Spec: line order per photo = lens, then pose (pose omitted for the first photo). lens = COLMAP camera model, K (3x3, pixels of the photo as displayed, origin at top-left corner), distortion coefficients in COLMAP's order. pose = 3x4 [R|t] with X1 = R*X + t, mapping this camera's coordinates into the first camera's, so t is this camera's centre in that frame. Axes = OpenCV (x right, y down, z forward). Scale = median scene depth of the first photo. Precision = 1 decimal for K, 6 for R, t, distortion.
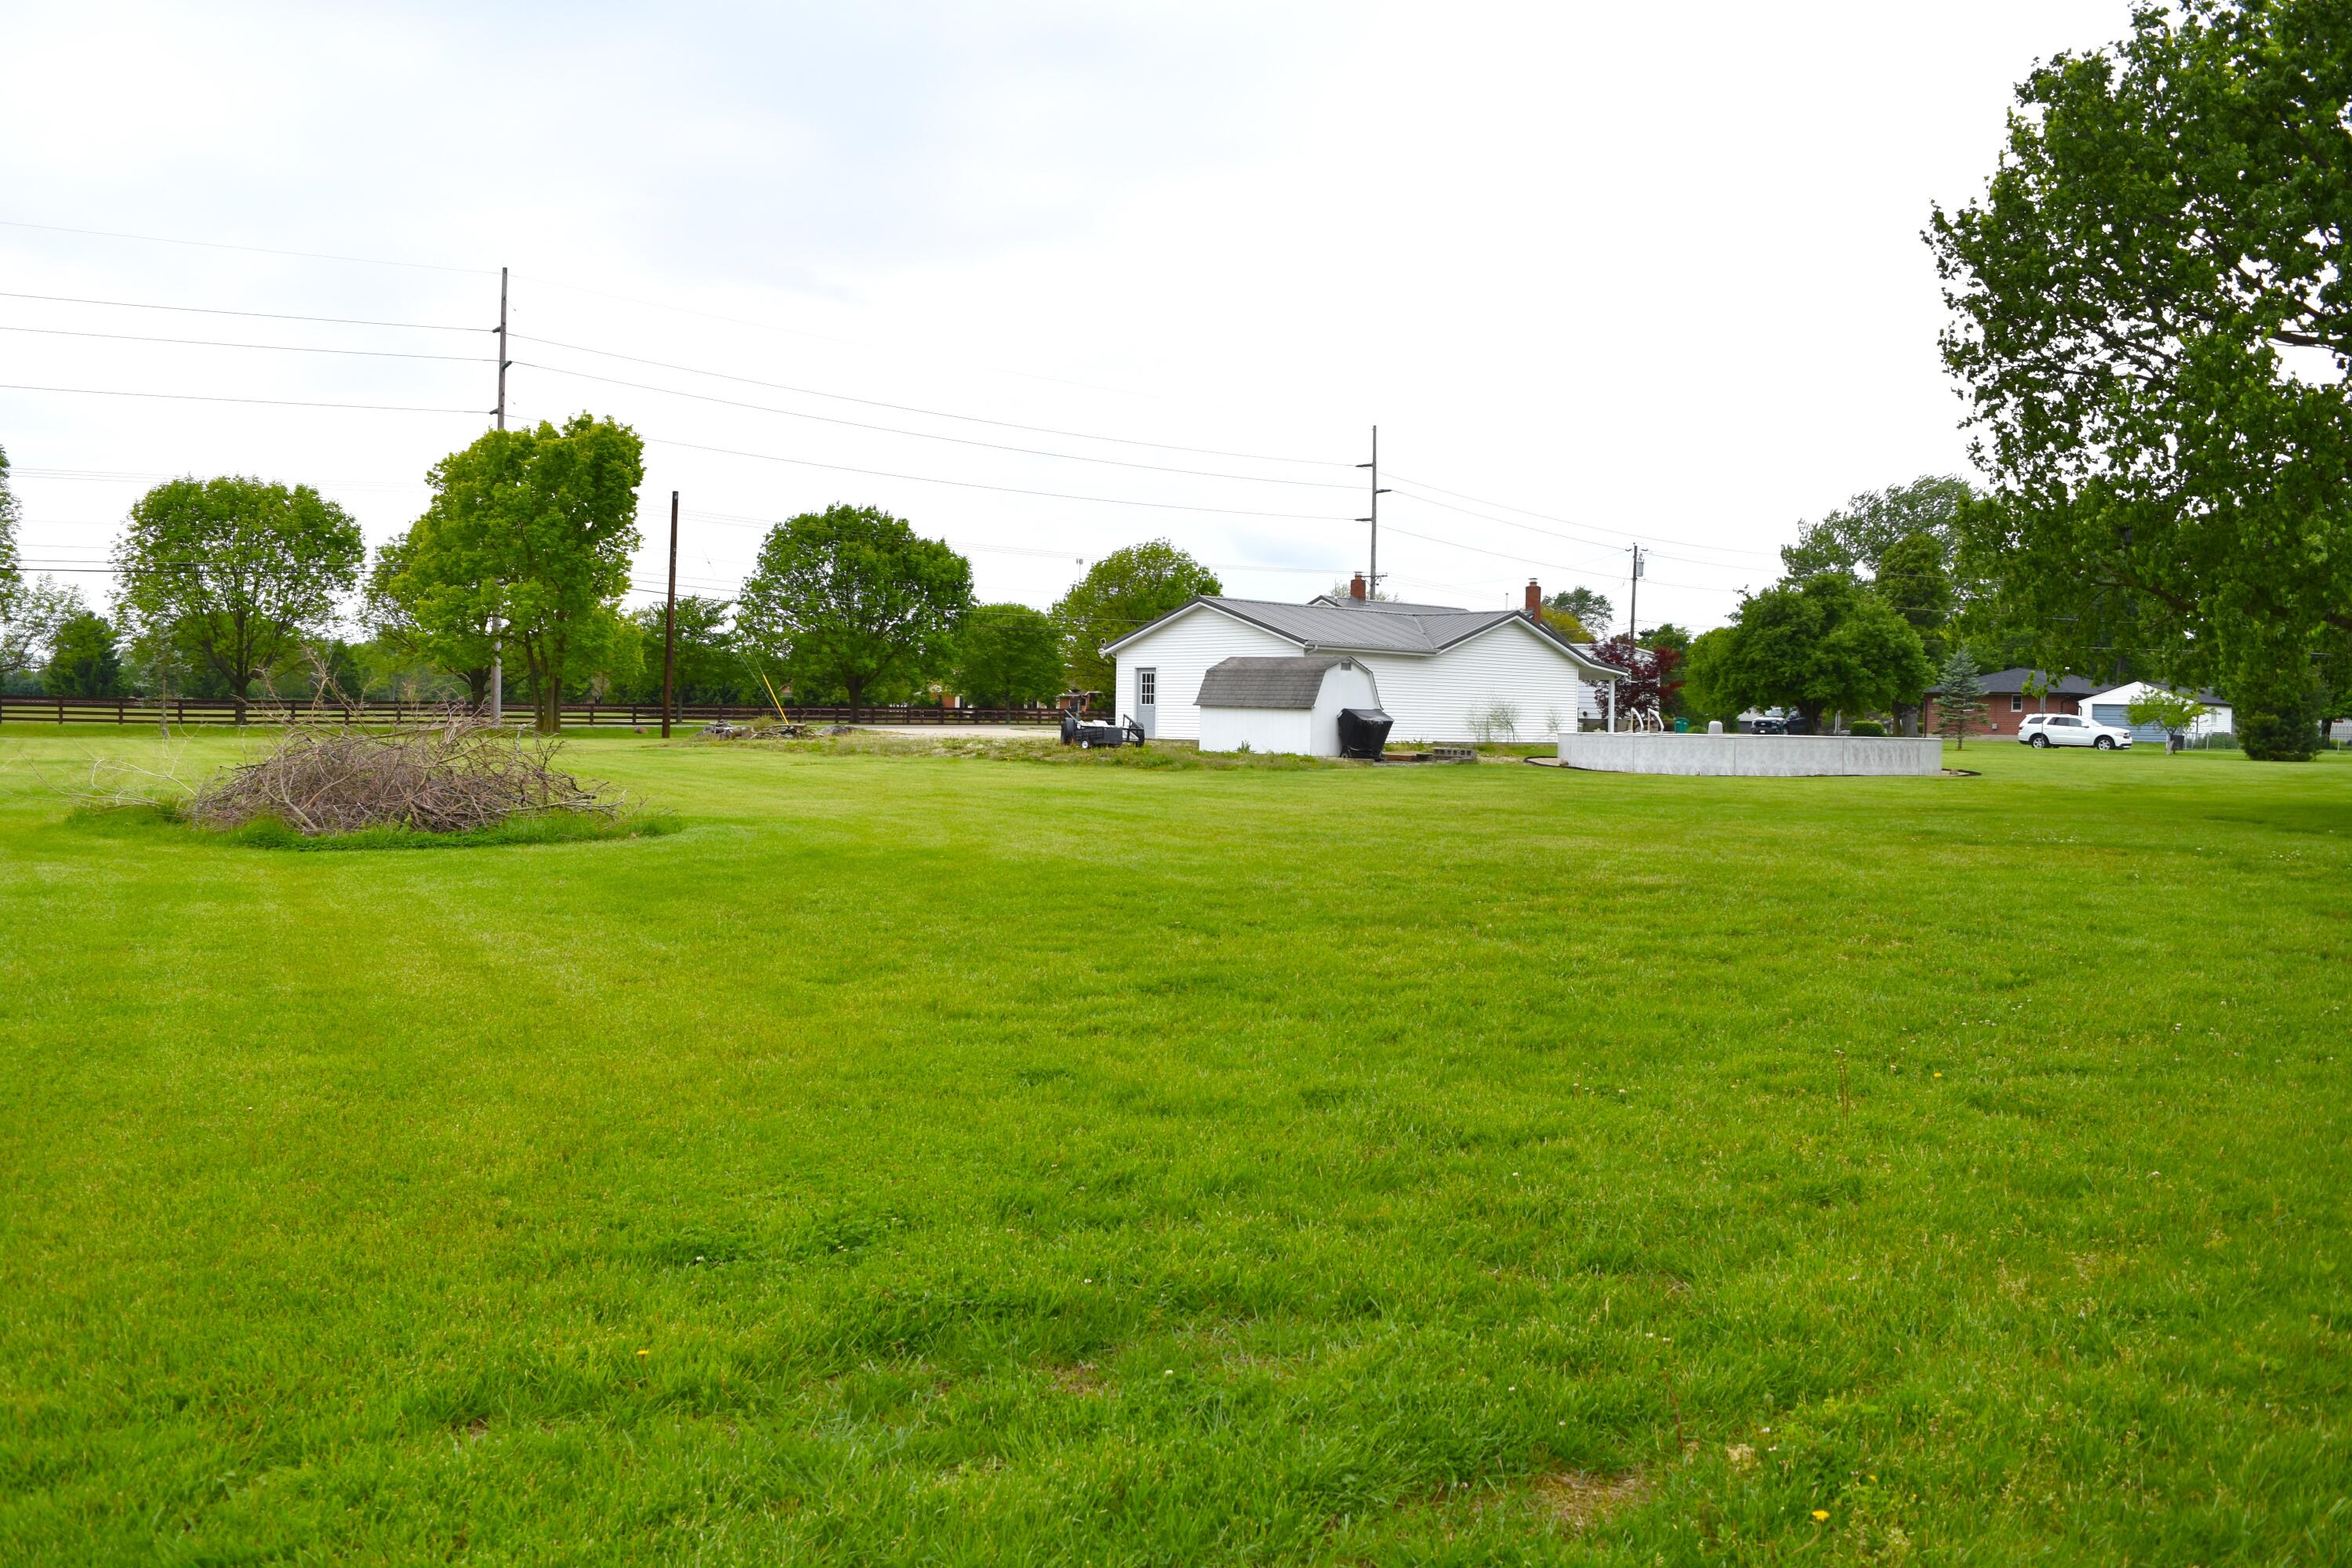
lens RADIAL K [[1854.8, 0, 1176.0], [0, 1854.8, 784.0], [0, 0, 1]] dist [-0.094581, 0.020552]
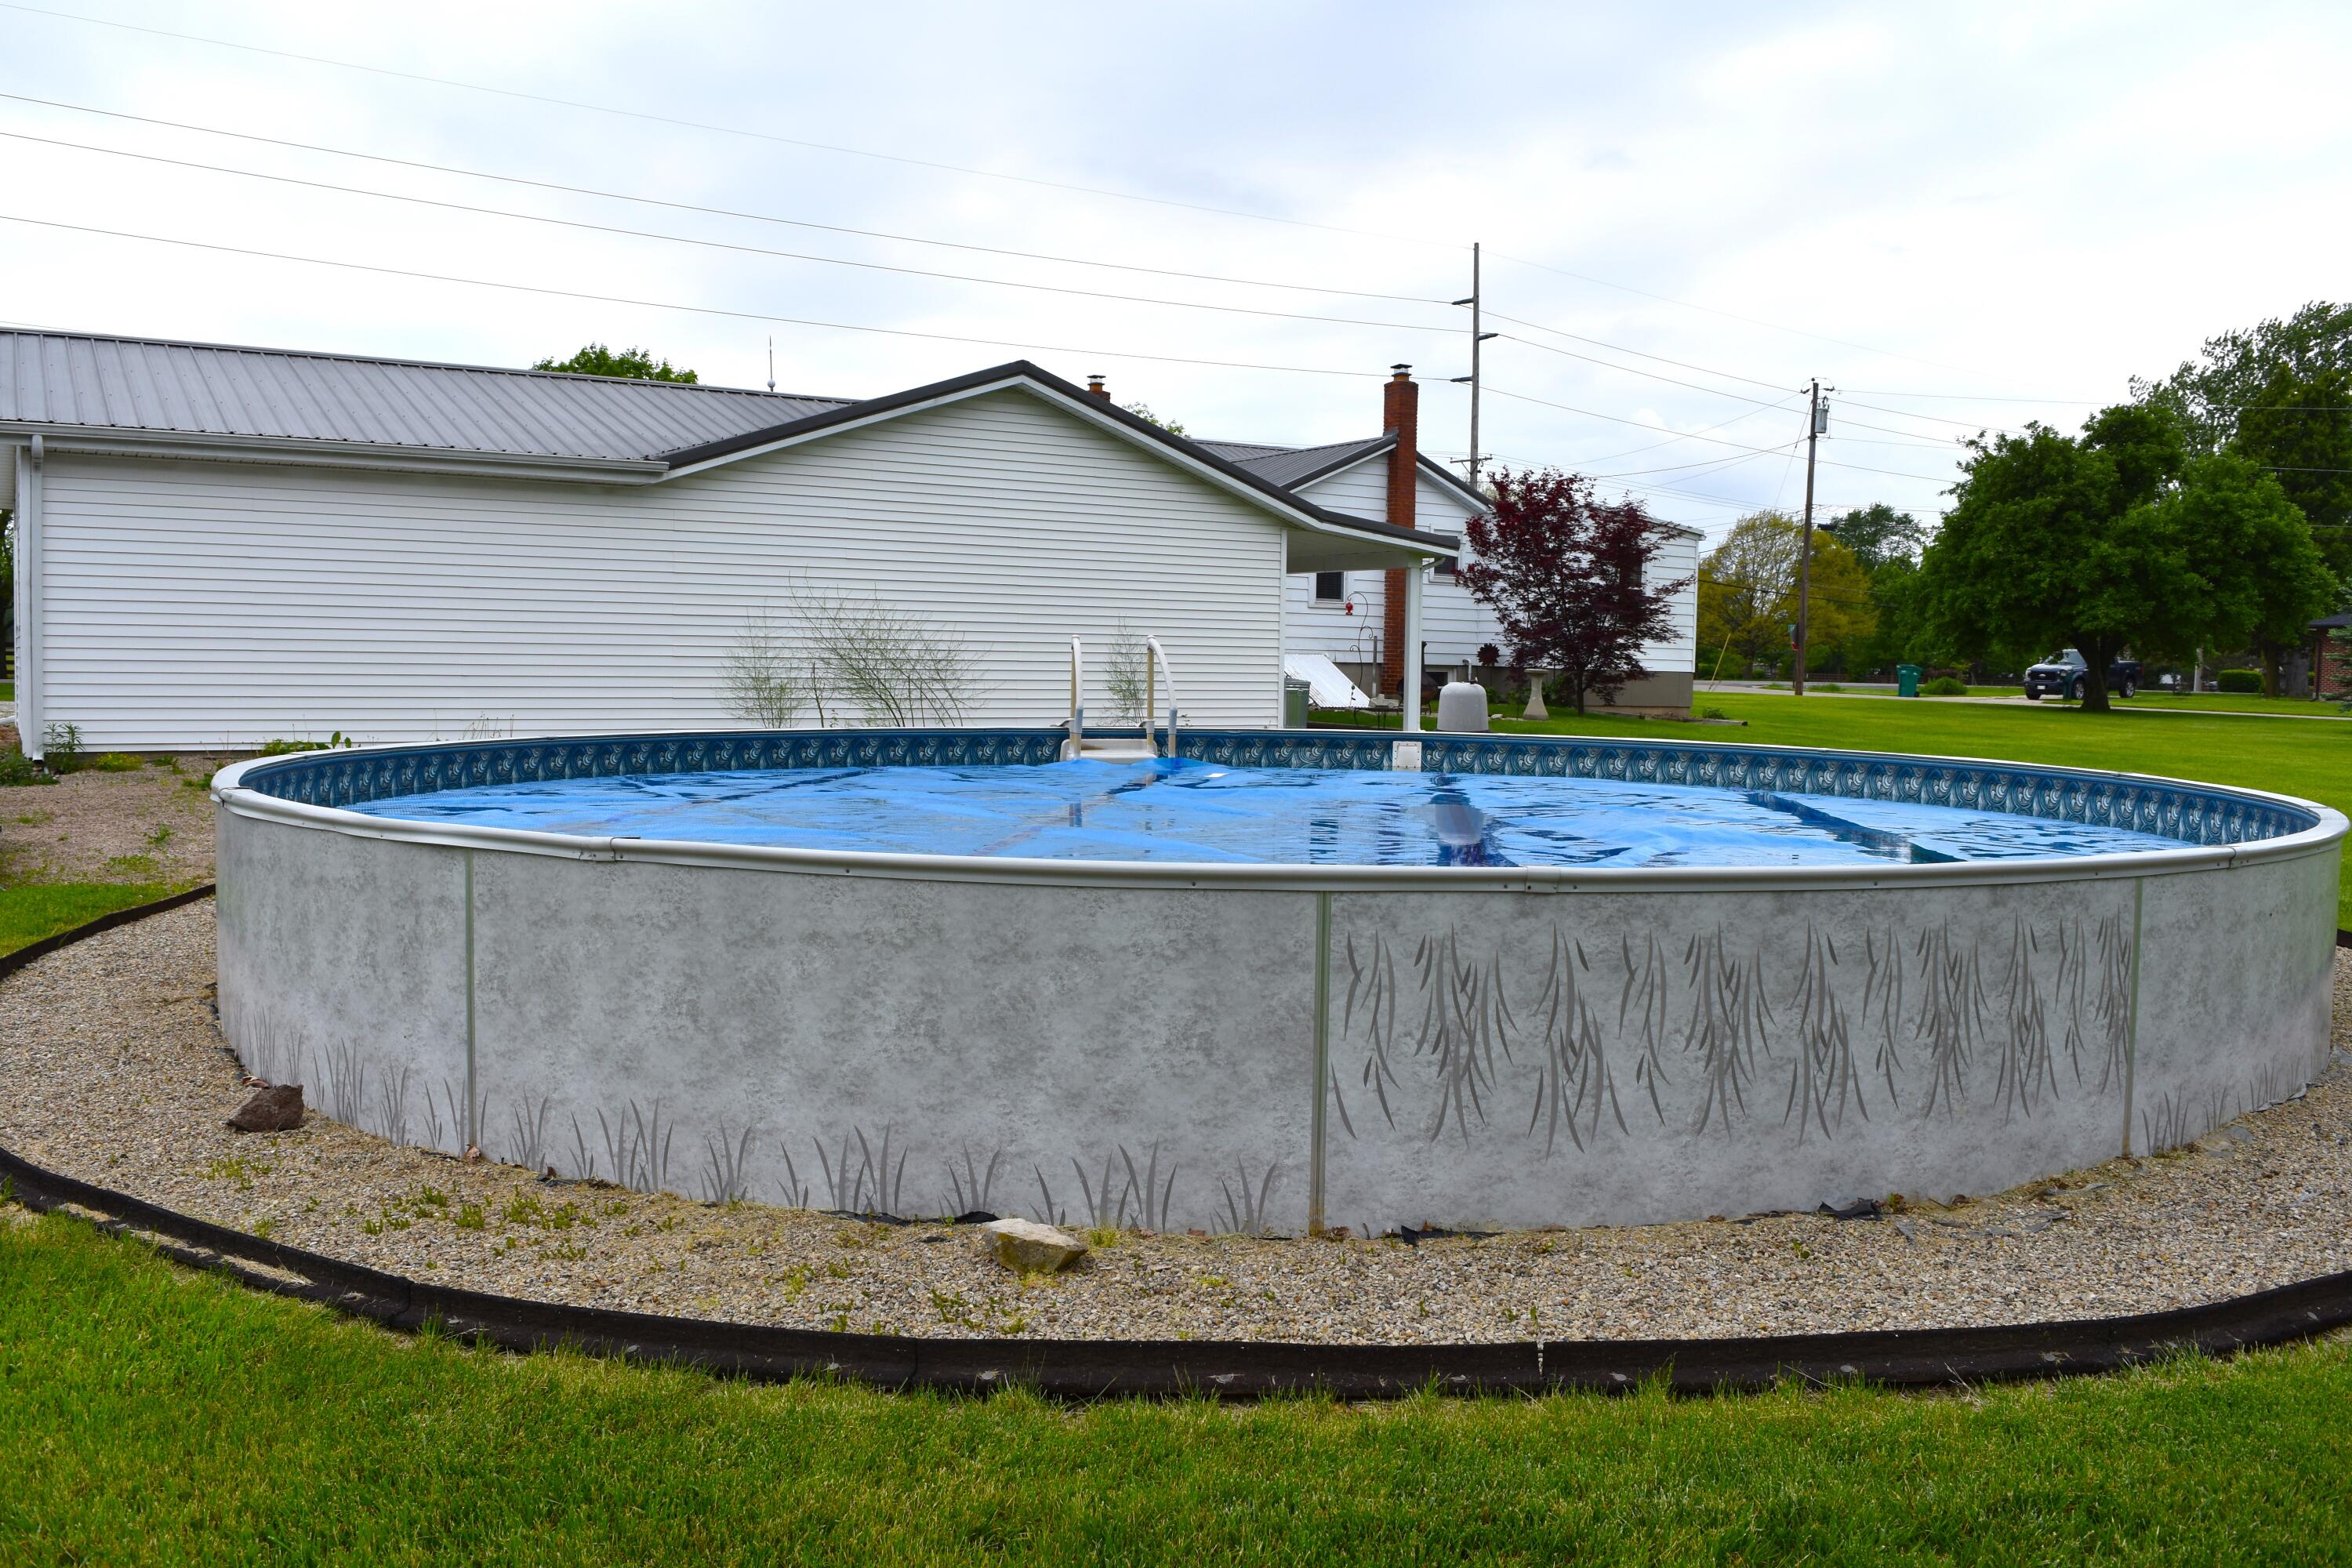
lens RADIAL K [[1854.8, 0, 1176.0], [0, 1854.8, 784.0], [0, 0, 1]] dist [-0.094581, 0.020552]
pose [[0.983056, 0.012090, -0.182904, 0.179000], [-0.006745, 0.999533, 0.029816, -0.015336], [0.183179, -0.028077, 0.982679, 0.422800]]
